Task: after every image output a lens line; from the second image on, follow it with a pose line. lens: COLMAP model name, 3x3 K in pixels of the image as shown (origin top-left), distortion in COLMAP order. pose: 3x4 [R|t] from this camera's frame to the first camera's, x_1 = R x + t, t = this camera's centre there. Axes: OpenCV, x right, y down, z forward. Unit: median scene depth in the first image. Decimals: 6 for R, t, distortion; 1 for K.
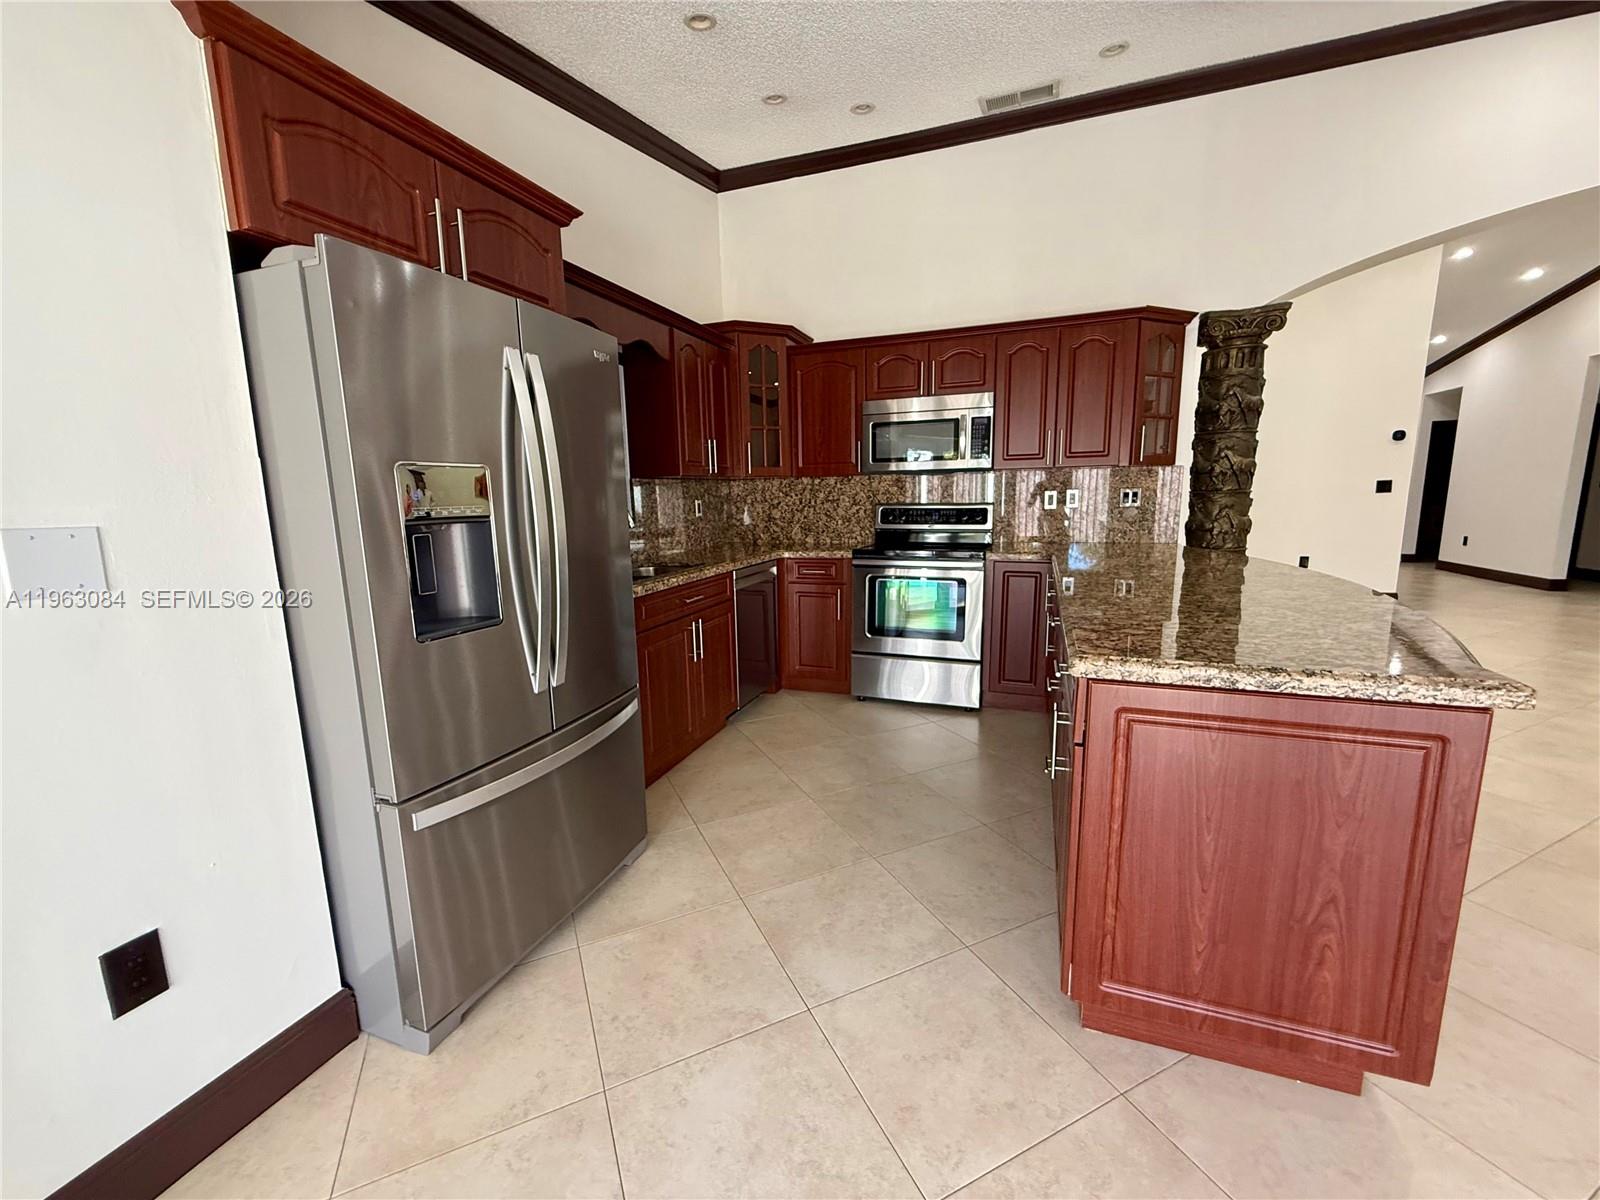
lens RADIAL K [[640.6, 0, 795.4], [0, 640.6, 597.0], [0, 0, 1]] dist [0.000472, -0.000183]
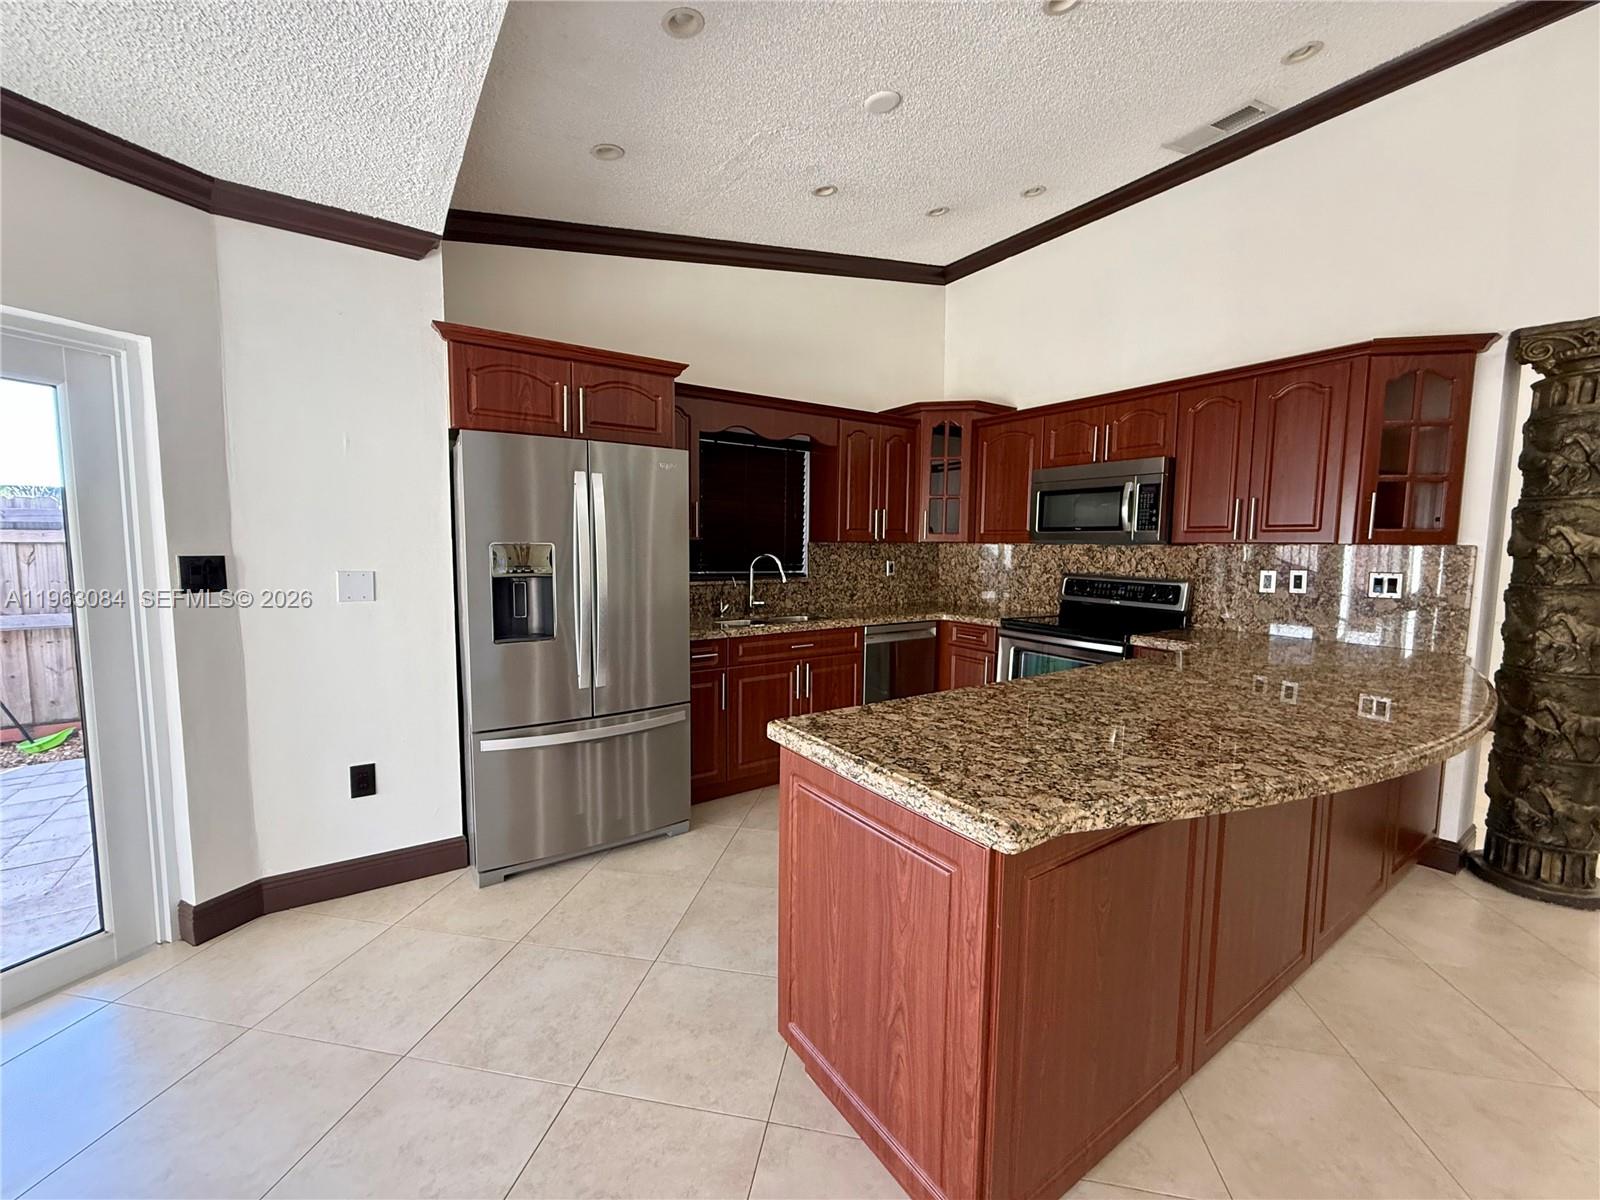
lens RADIAL K [[640.6, 0, 795.4], [0, 640.6, 596.6], [0, 0, 1]] dist [0.000472, -0.000183]
pose [[0.811272, 0.078465, -0.579380, 0.416086], [-0.120560, 0.992108, -0.034453, -0.036642], [0.572104, 0.097801, 0.814329, 0.010579]]
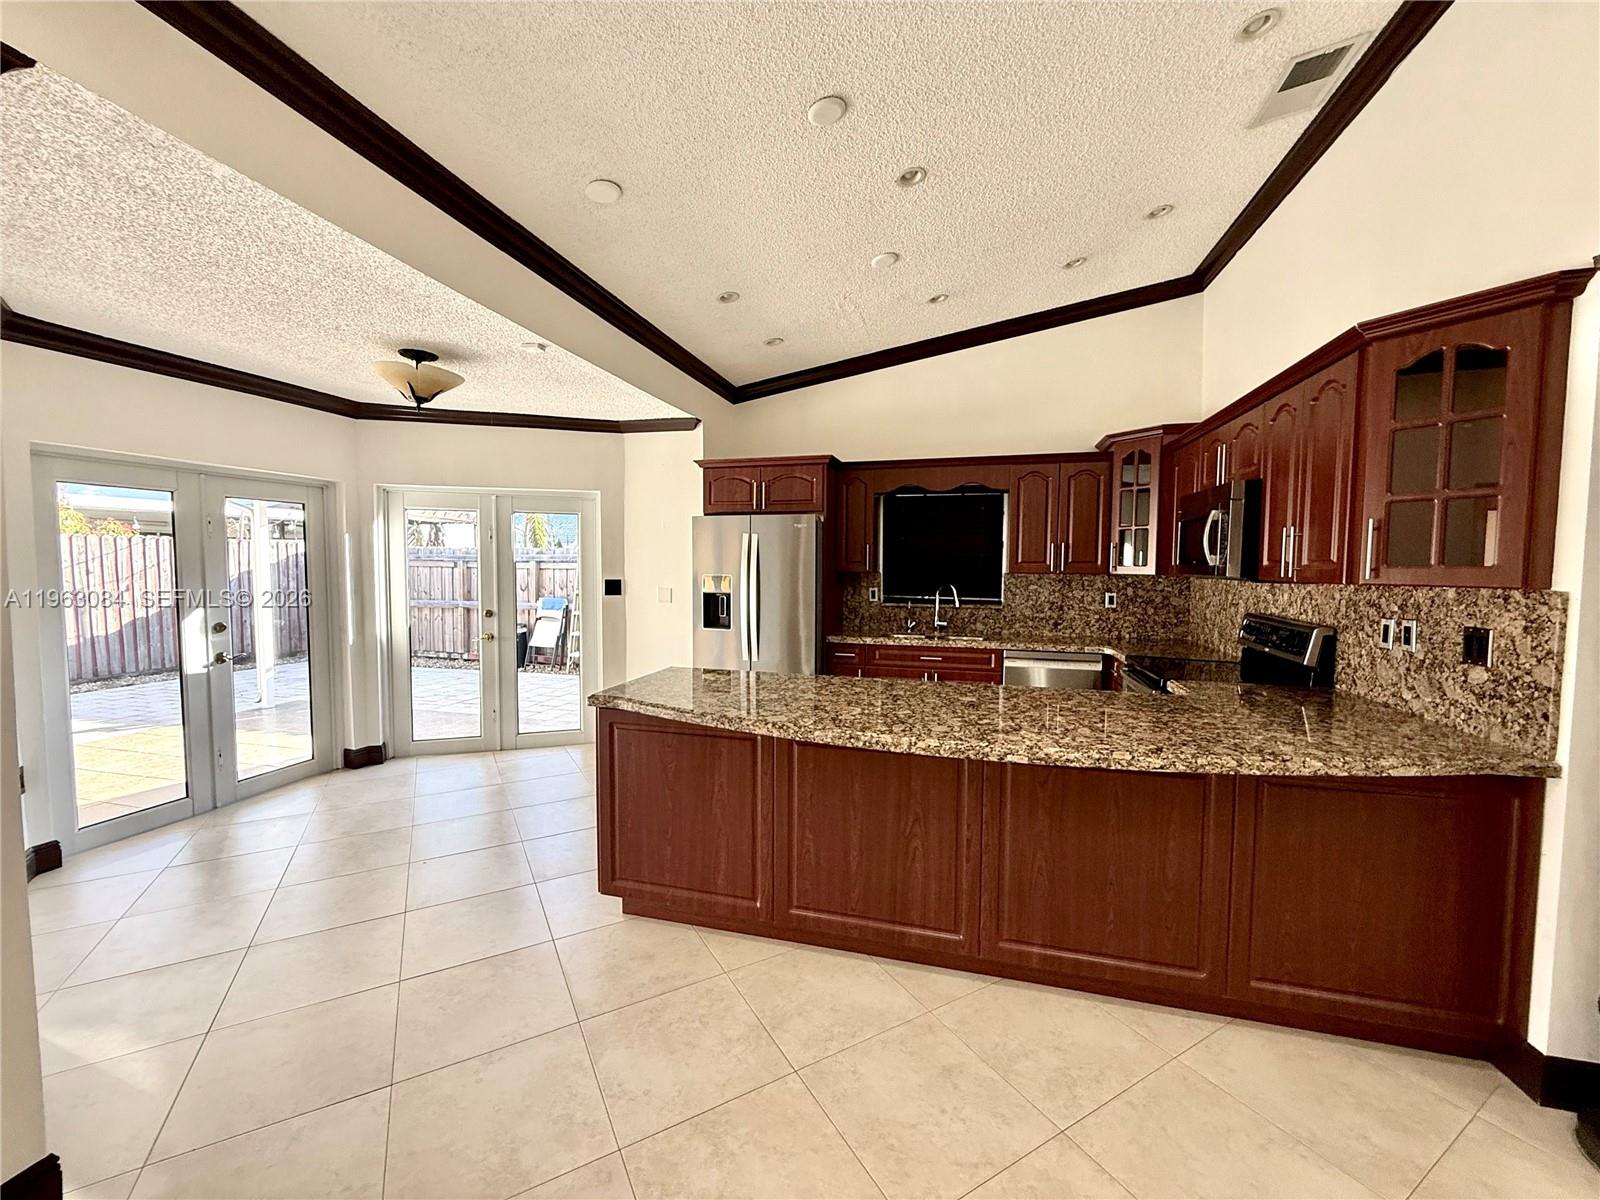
lens RADIAL K [[640.6, 0, 791.6], [0, 640.6, 597.7], [0, 0, 1]] dist [0.000472, -0.000183]
pose [[0.076415, 0.077460, -0.994063, 1.022812], [-0.166999, 0.983889, 0.063829, -0.140352], [0.982991, 0.161130, 0.088120, 0.428924]]
